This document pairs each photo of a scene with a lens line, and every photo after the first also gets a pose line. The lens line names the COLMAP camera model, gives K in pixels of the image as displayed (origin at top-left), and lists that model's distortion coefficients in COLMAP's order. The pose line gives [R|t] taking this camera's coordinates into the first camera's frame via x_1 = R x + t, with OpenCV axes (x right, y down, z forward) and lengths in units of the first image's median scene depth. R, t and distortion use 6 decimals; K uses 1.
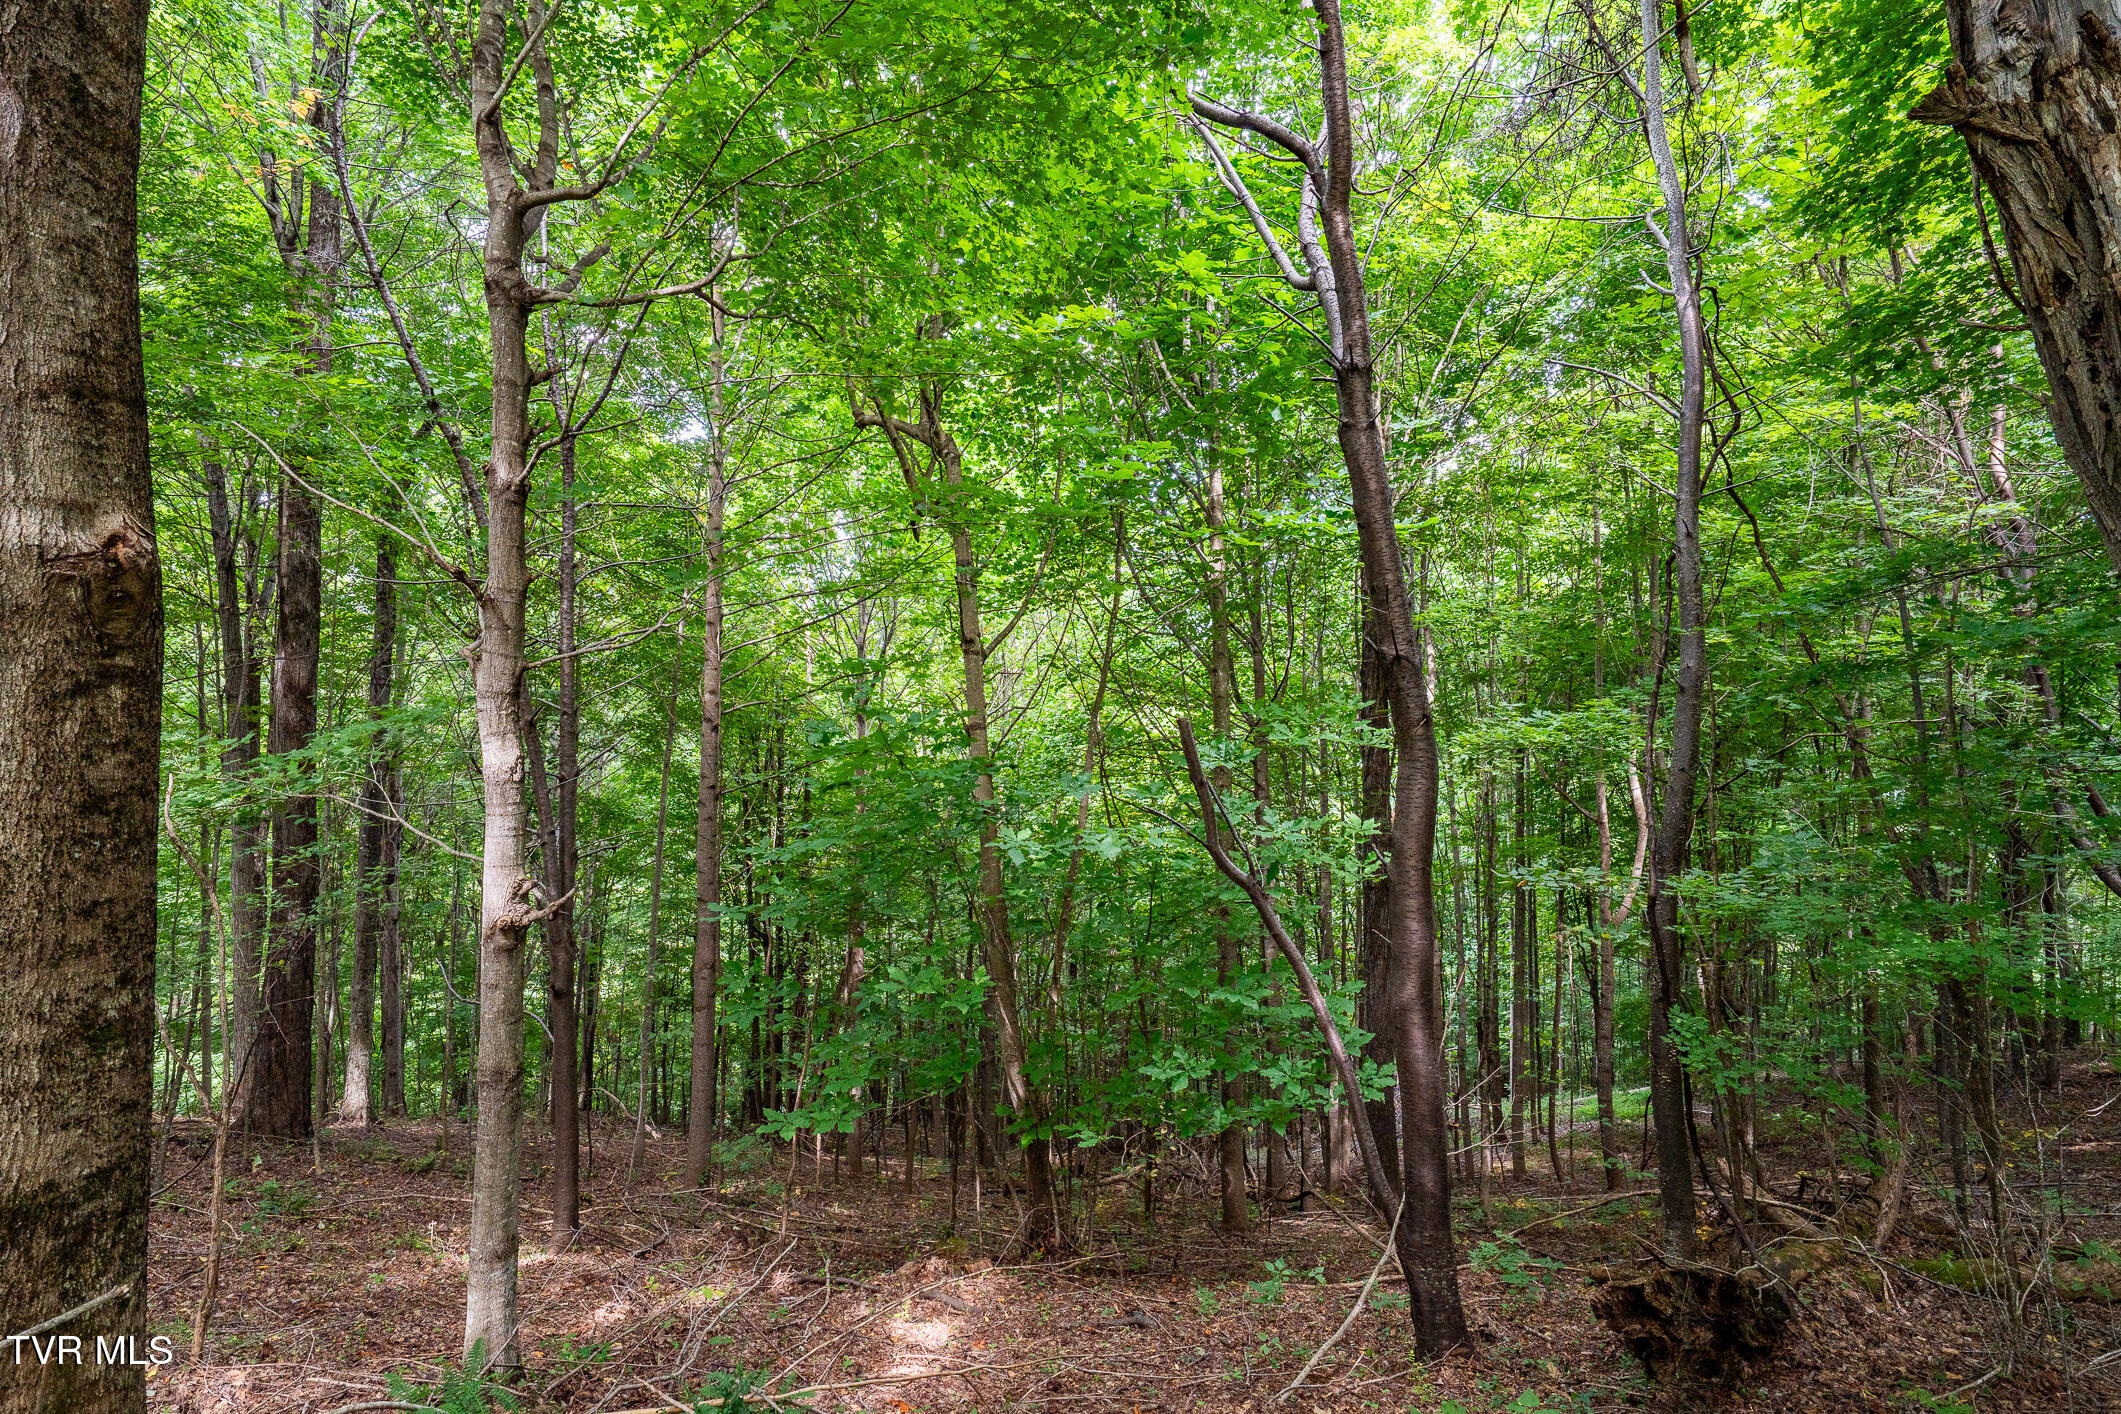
lens RADIAL K [[1092.4, 0, 1058.9], [0, 1092.4, 686.1], [0, 0, 1]] dist [-0.002190, -0.000144]
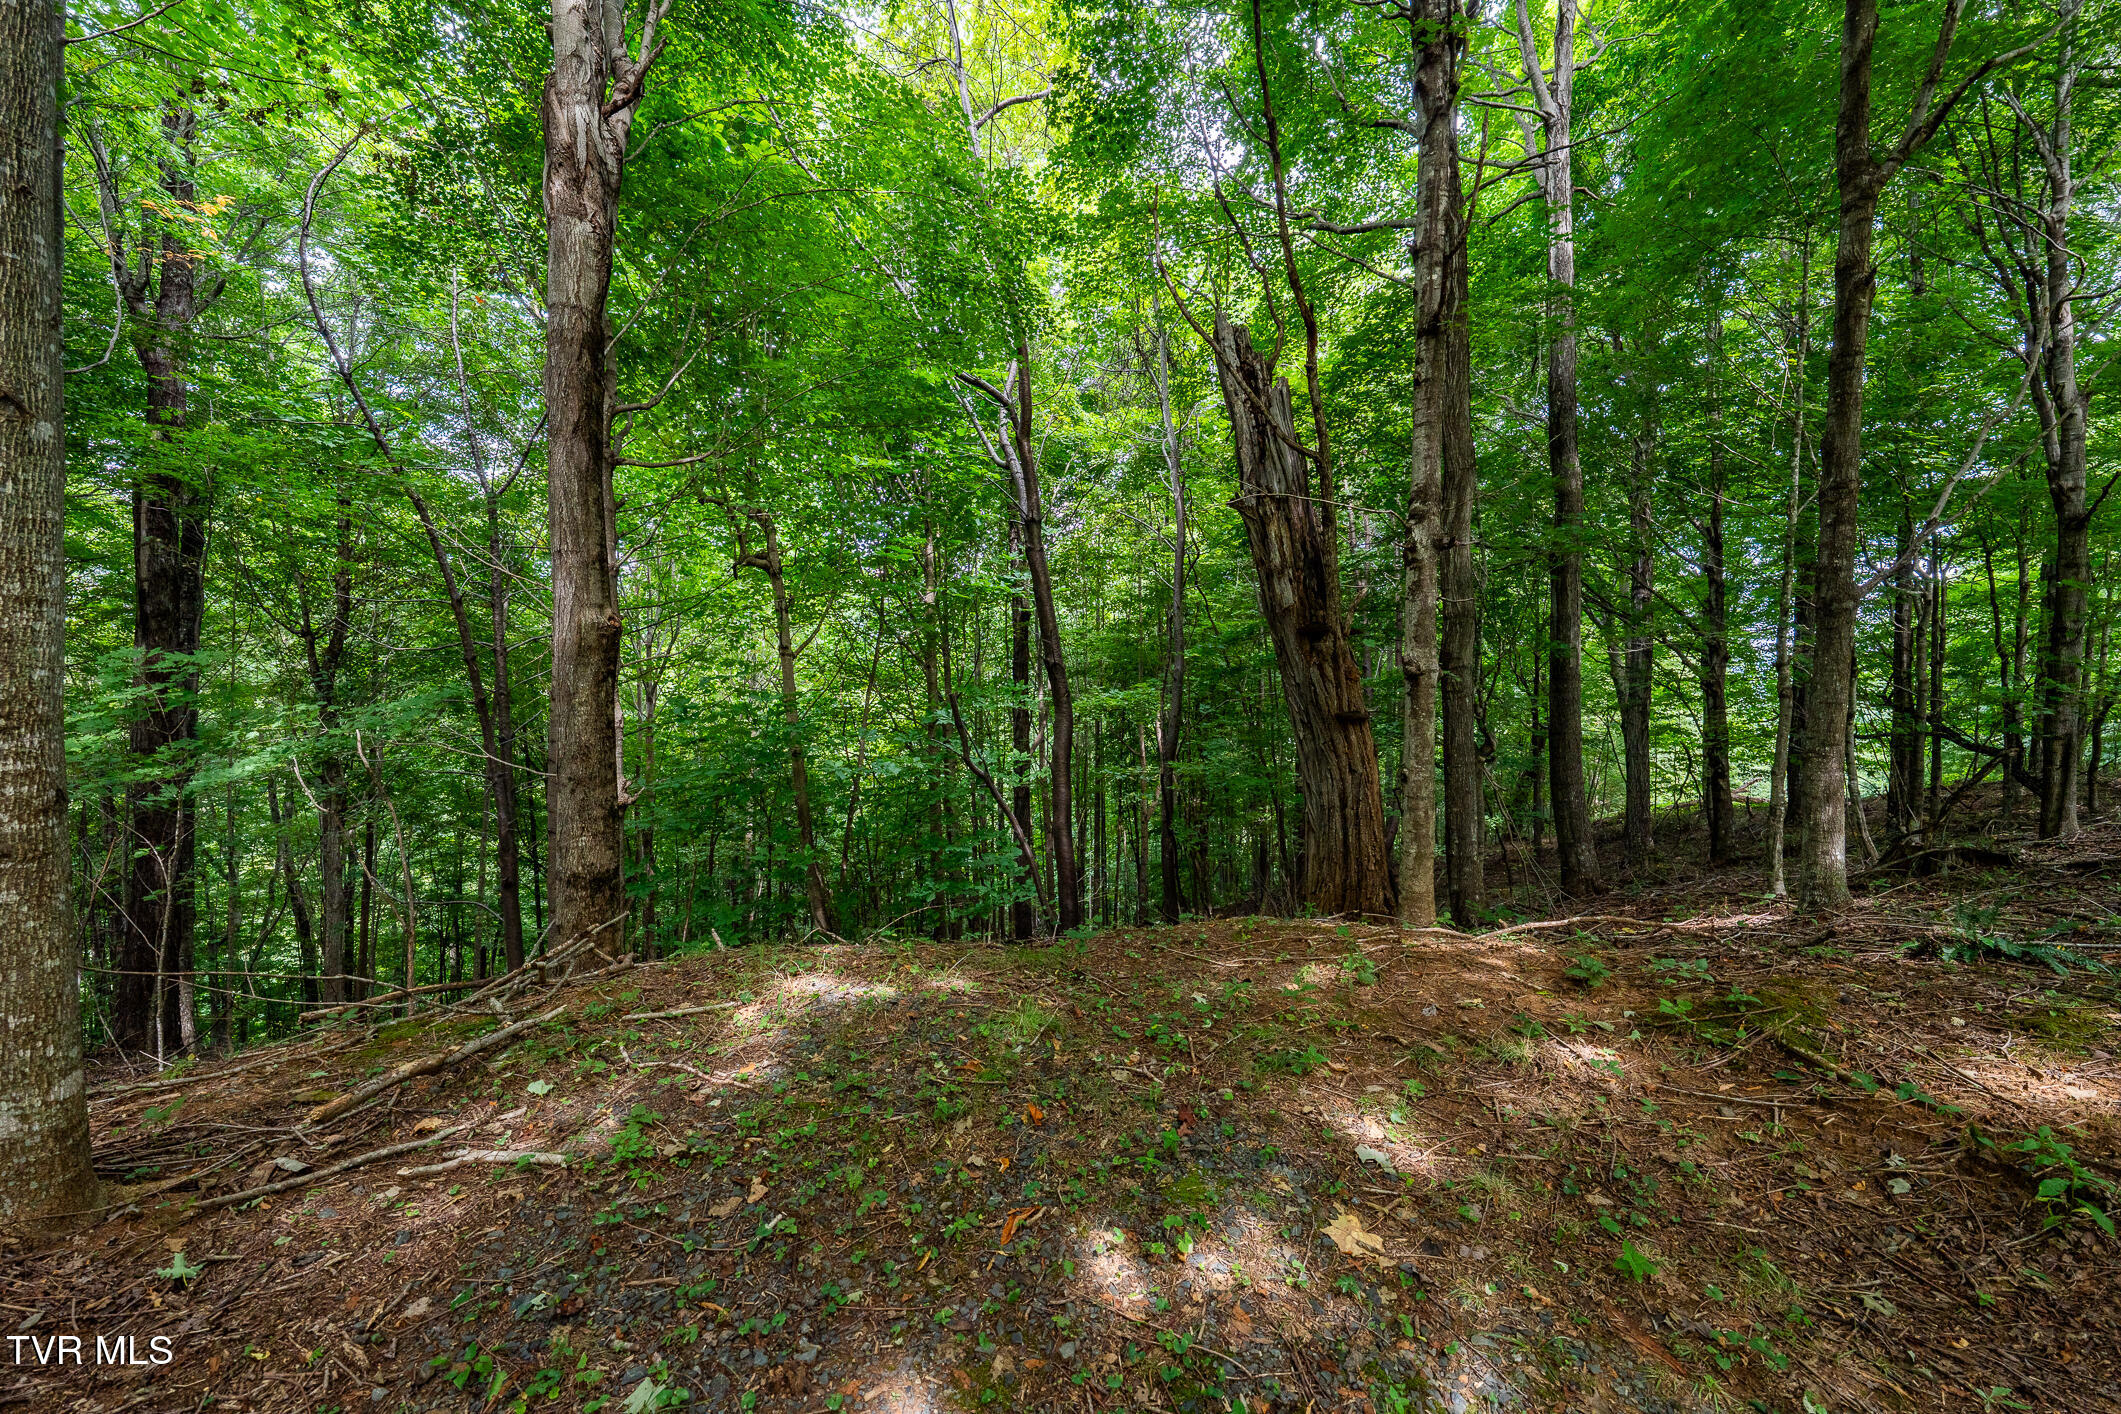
lens RADIAL K [[825.8, 0, 1059.9], [0, 825.8, 704.8], [0, 0, 1]] dist [-0.001323, -0.000071]
pose [[0.935410, -0.012715, 0.353336, -0.129738], [0.000102, 0.999363, 0.035690, -0.001382], [-0.353565, -0.033349, 0.934815, -0.262706]]
